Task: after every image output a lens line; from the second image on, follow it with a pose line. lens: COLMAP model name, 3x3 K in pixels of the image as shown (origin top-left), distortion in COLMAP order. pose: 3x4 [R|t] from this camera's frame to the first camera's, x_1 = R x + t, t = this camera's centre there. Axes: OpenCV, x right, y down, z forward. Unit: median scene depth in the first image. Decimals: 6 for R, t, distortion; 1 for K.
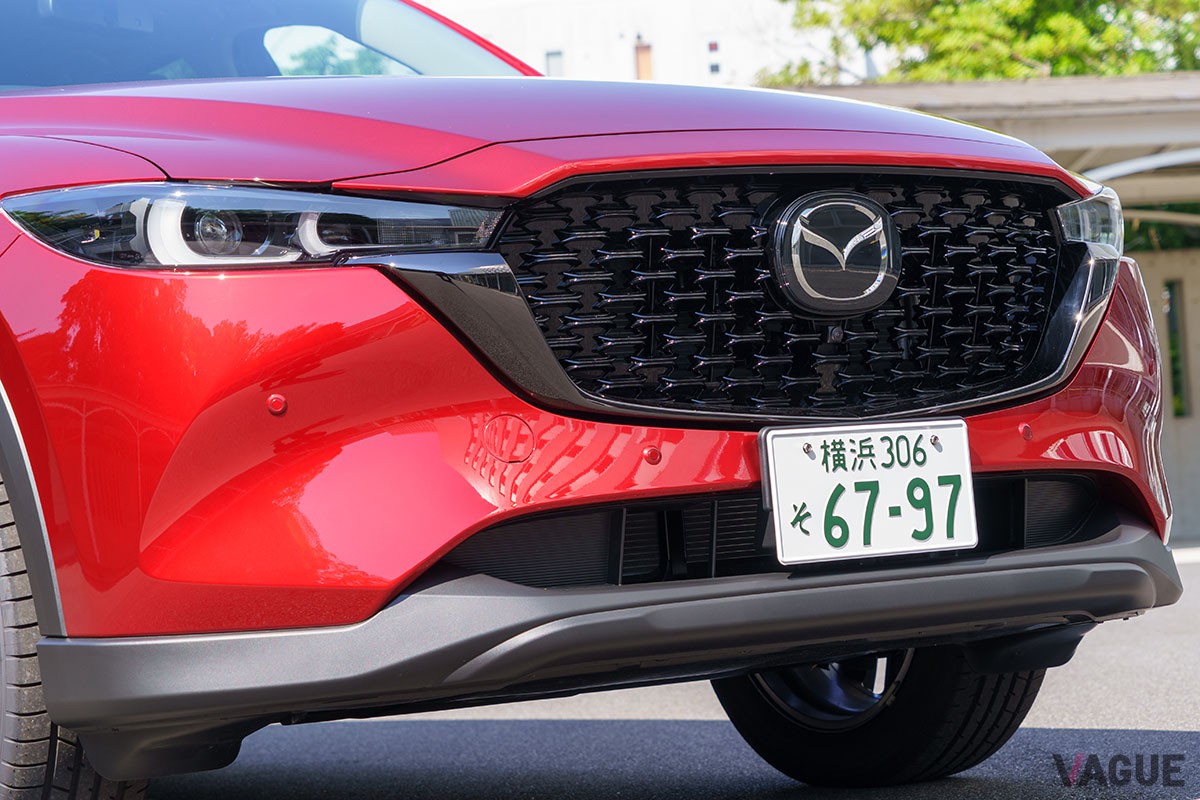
lens RADIAL K [[2798.0, 0, 600.0], [0, 2798.0, 400.0], [0, 0, 1]] dist [0.422393, -0.075733]
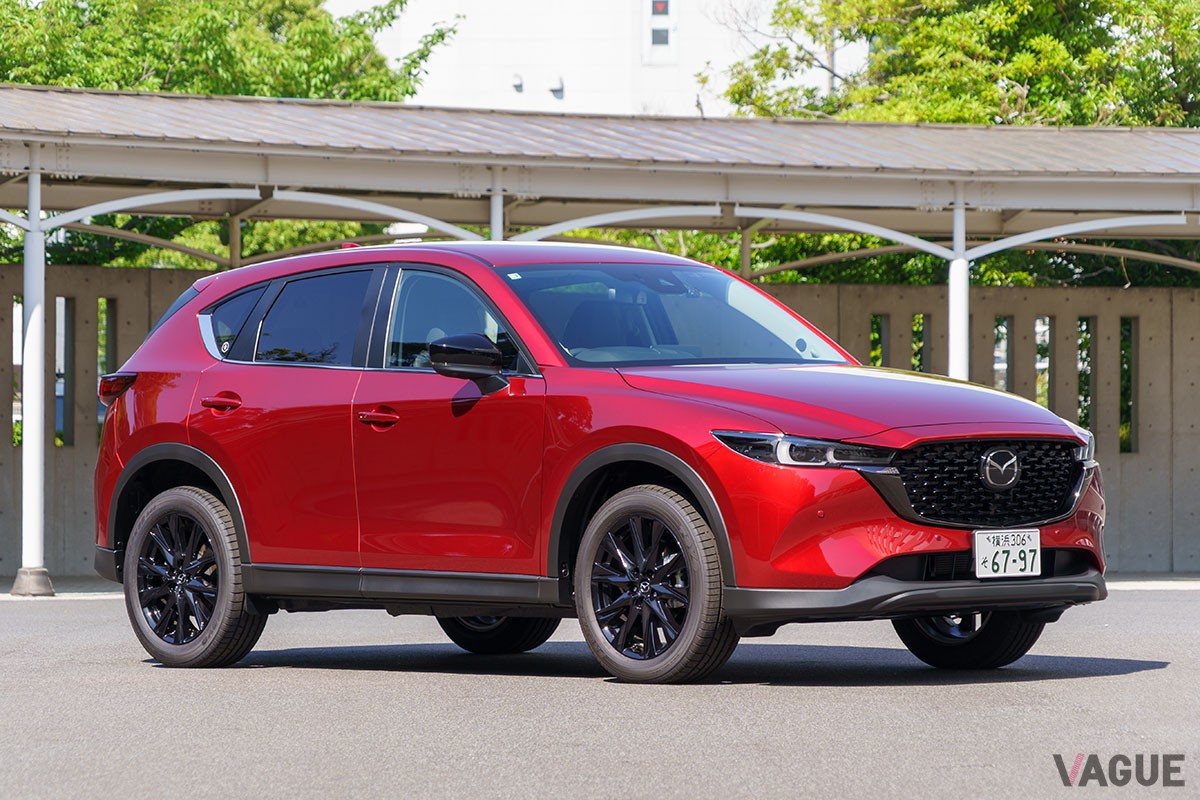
lens RADIAL K [[4713.2, 0, 600.0], [0, 4713.2, 400.0], [0, 0, 1]] dist [-1.647544, 1.334732]
pose [[0.995430, 0.057106, 0.076542, -0.671039], [-0.057463, 0.998345, 0.002475, -0.108709], [-0.076274, -0.006862, 0.997063, -3.589739]]
